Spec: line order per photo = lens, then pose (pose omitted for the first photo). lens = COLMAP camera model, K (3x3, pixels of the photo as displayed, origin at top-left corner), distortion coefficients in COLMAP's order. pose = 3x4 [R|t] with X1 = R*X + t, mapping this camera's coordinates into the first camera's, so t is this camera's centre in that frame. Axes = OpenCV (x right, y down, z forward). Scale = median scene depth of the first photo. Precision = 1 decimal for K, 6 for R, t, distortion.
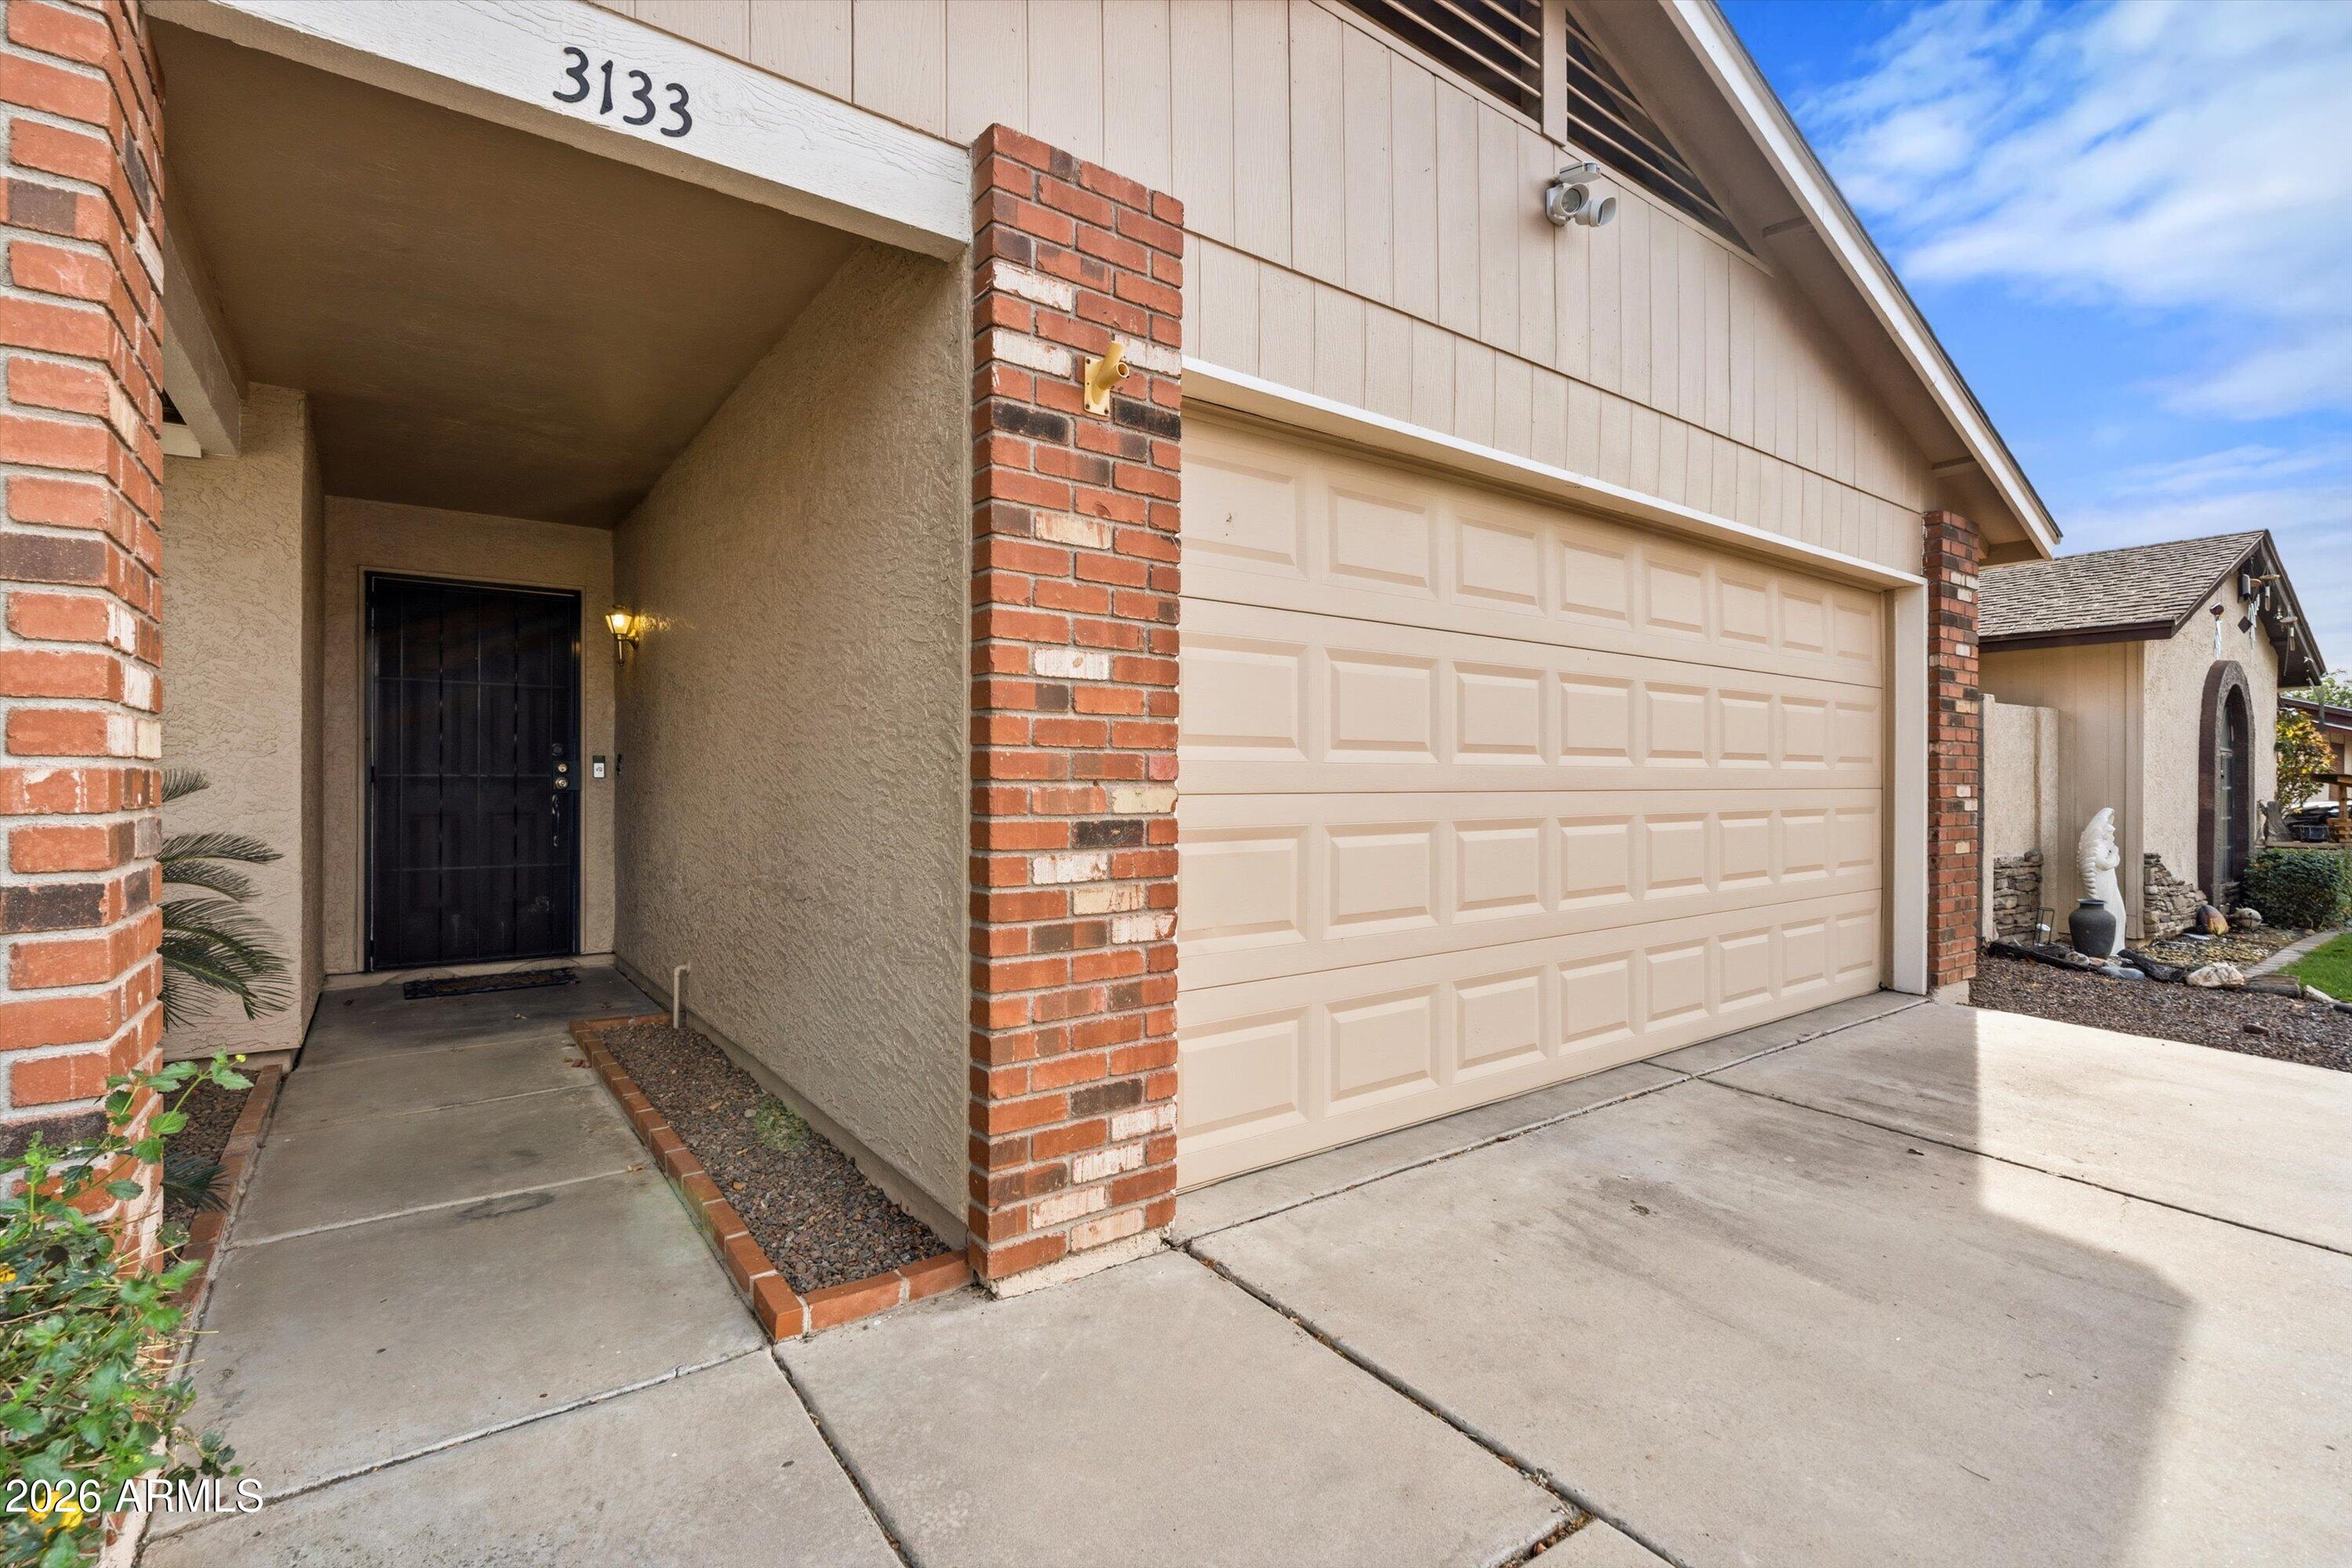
lens RADIAL K [[1050.8, 0, 1147.5], [0, 1050.8, 798.2], [0, 0, 1]] dist [0.000500, -0.000053]
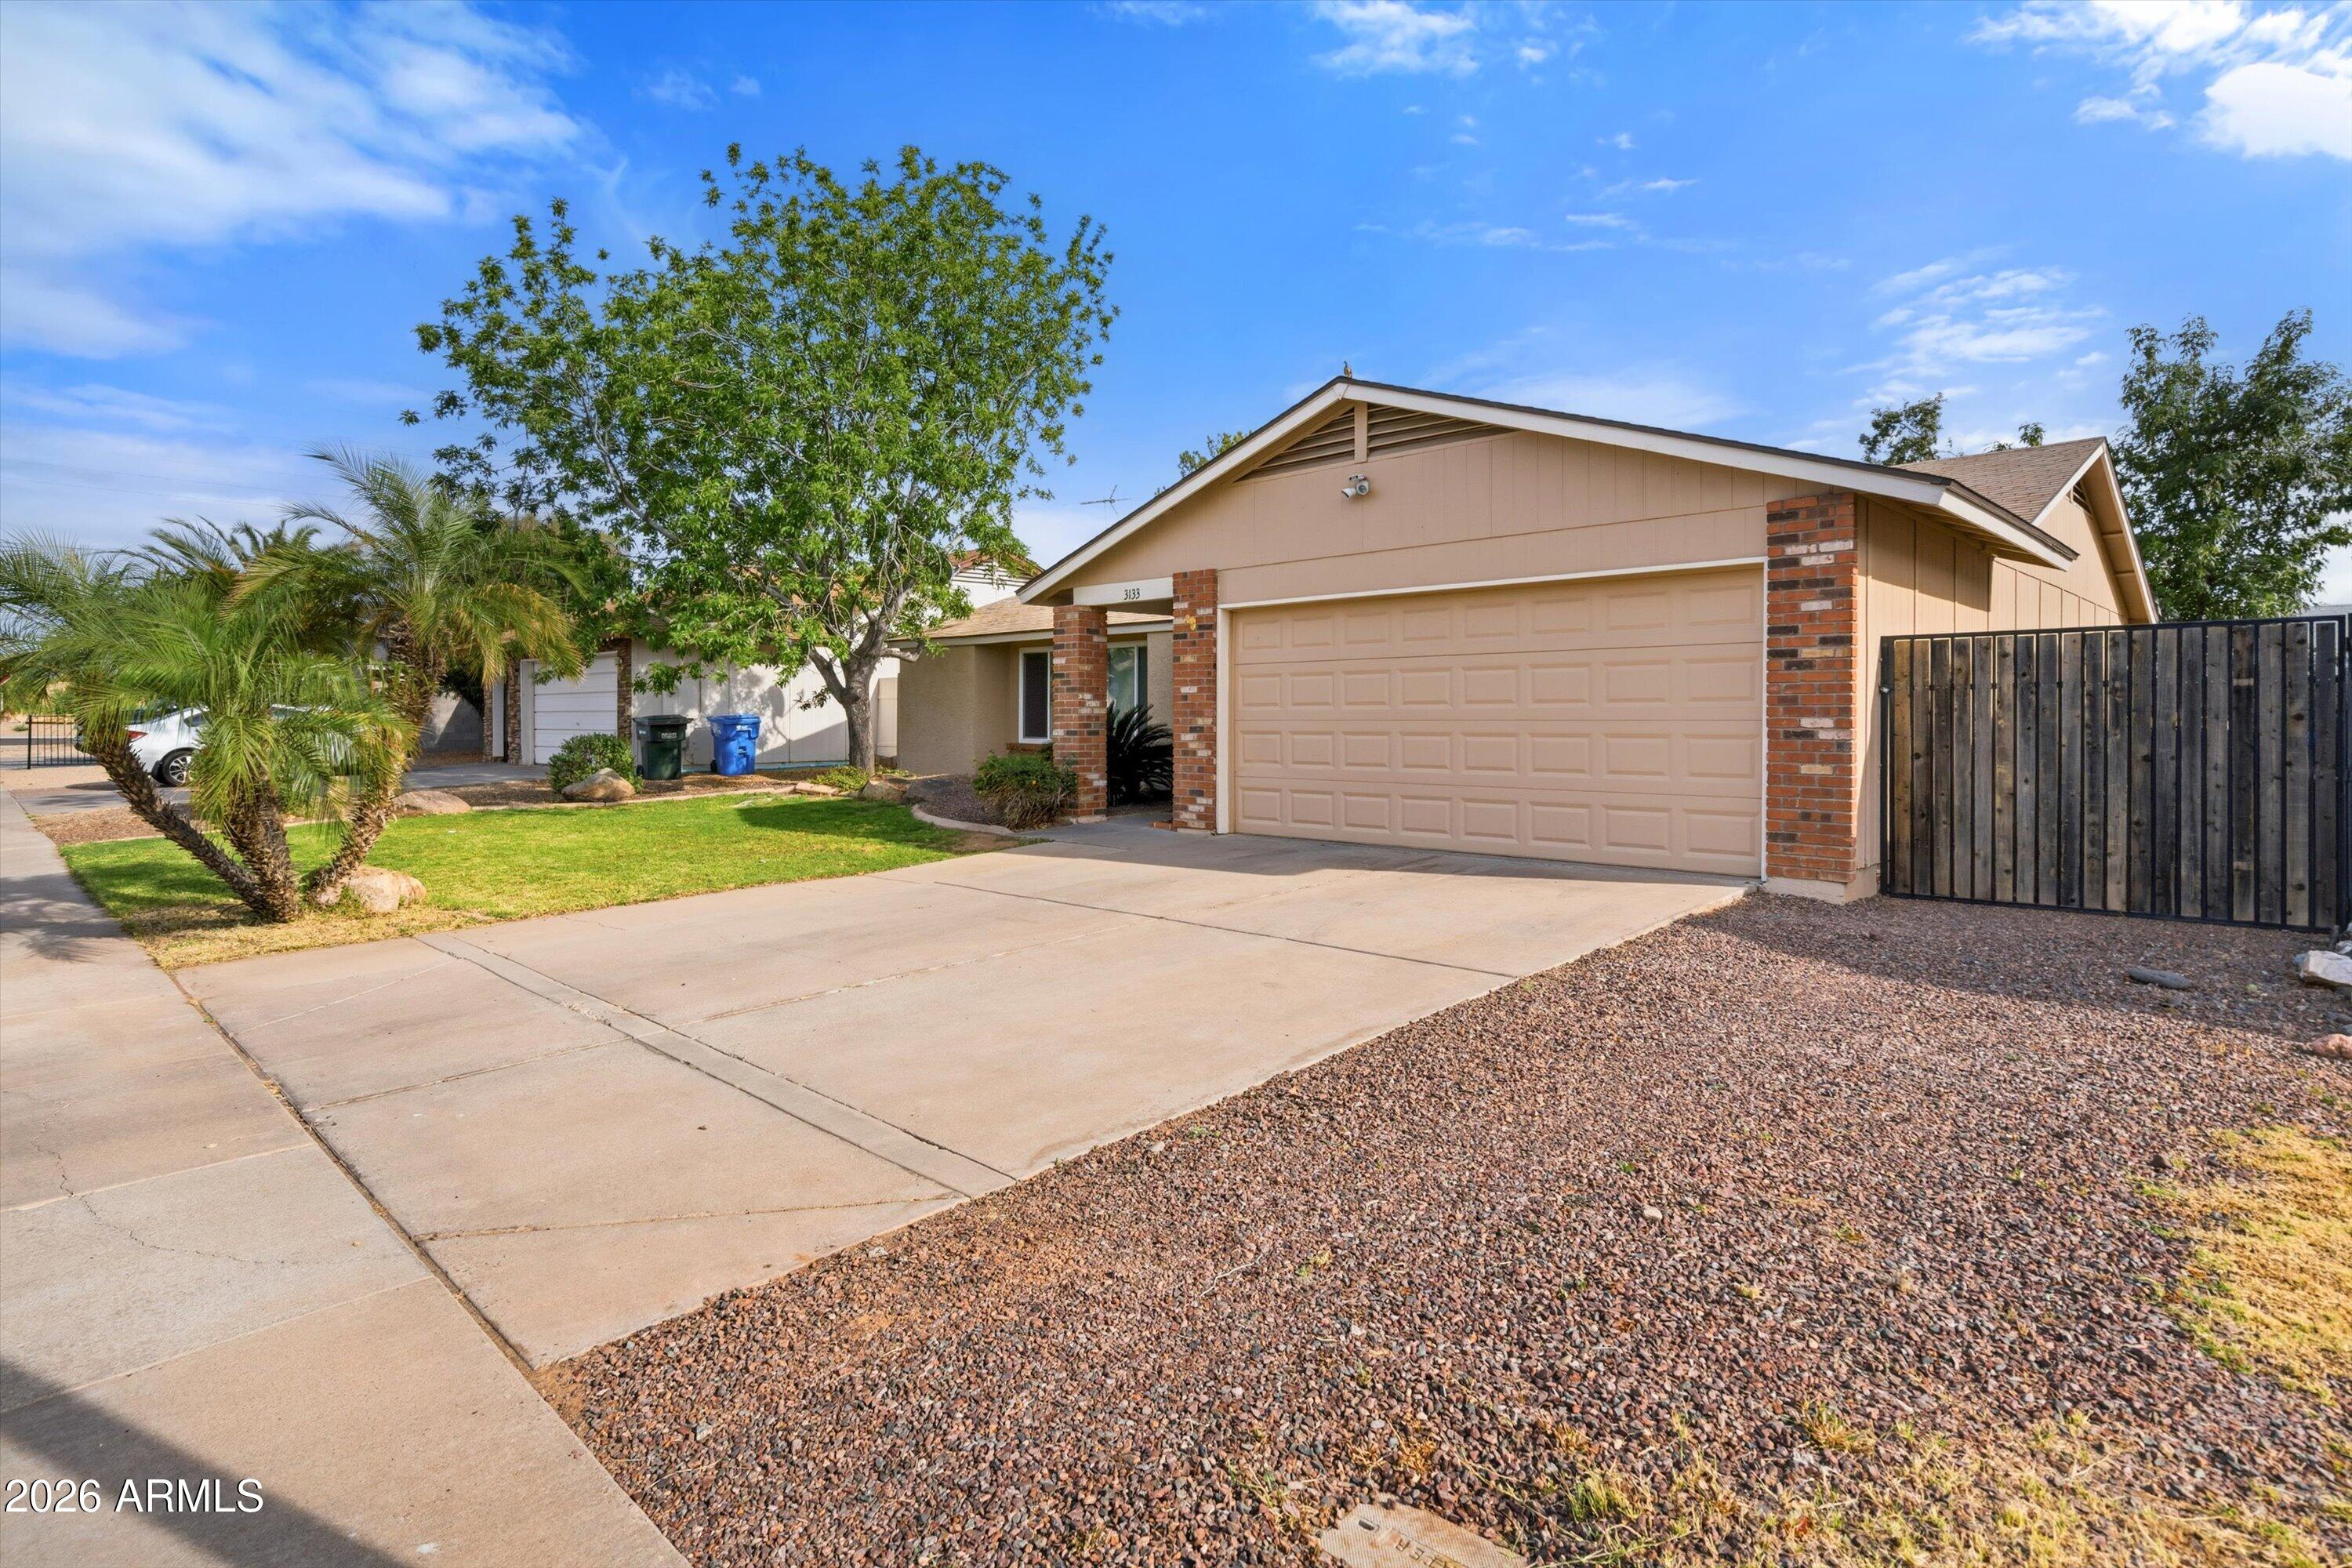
lens RADIAL K [[1200.7, 0, 1175.9], [0, 1200.7, 727.3], [0, 0, 1]] dist [0.000370, 0.000060]
pose [[0.177067, 0.006682, -0.984176, 3.137972], [-0.013168, 0.999904, 0.004420, 0.003793], [0.984111, 0.012177, 0.177138, 0.052116]]
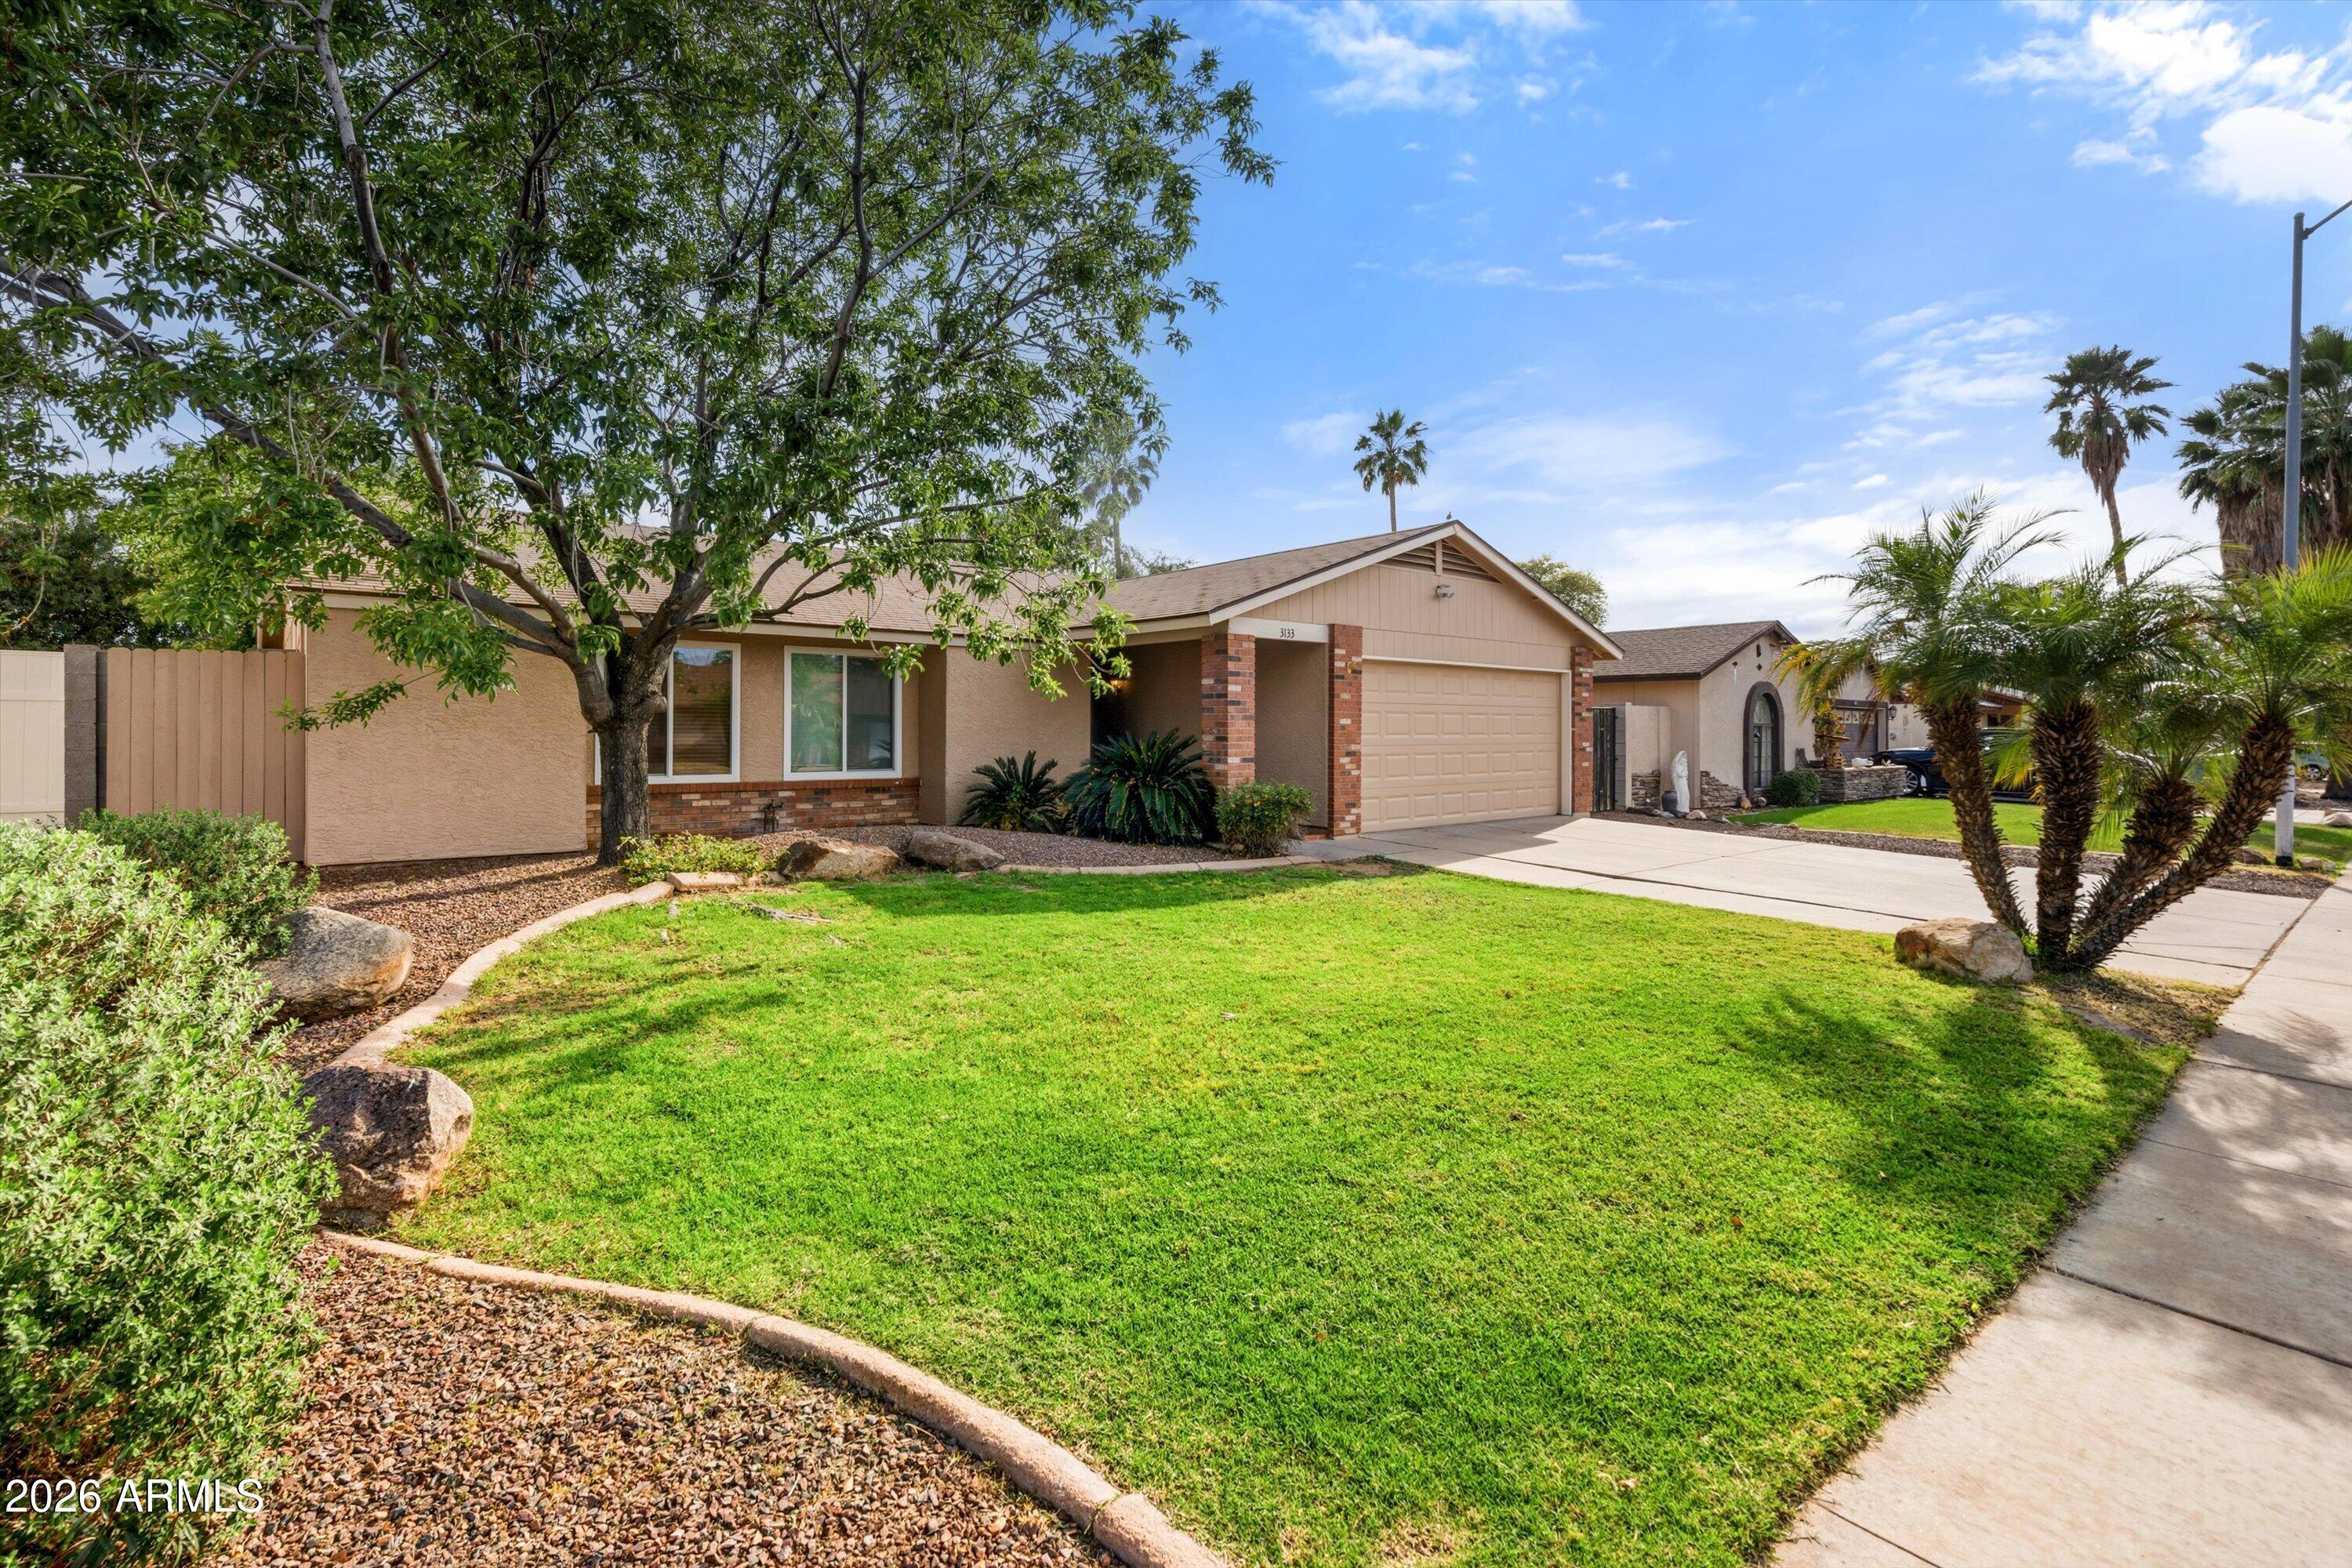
lens RADIAL K [[1071.8, 0, 1148.7], [0, 1071.8, 749.6], [0, 0, 1]] dist [0.000796, 0.000158]
pose [[0.997662, -0.001017, 0.068335, -0.940246], [0.000978, 0.999999, 0.000599, 0.006578], [-0.068335, -0.000530, 0.997662, -2.834054]]
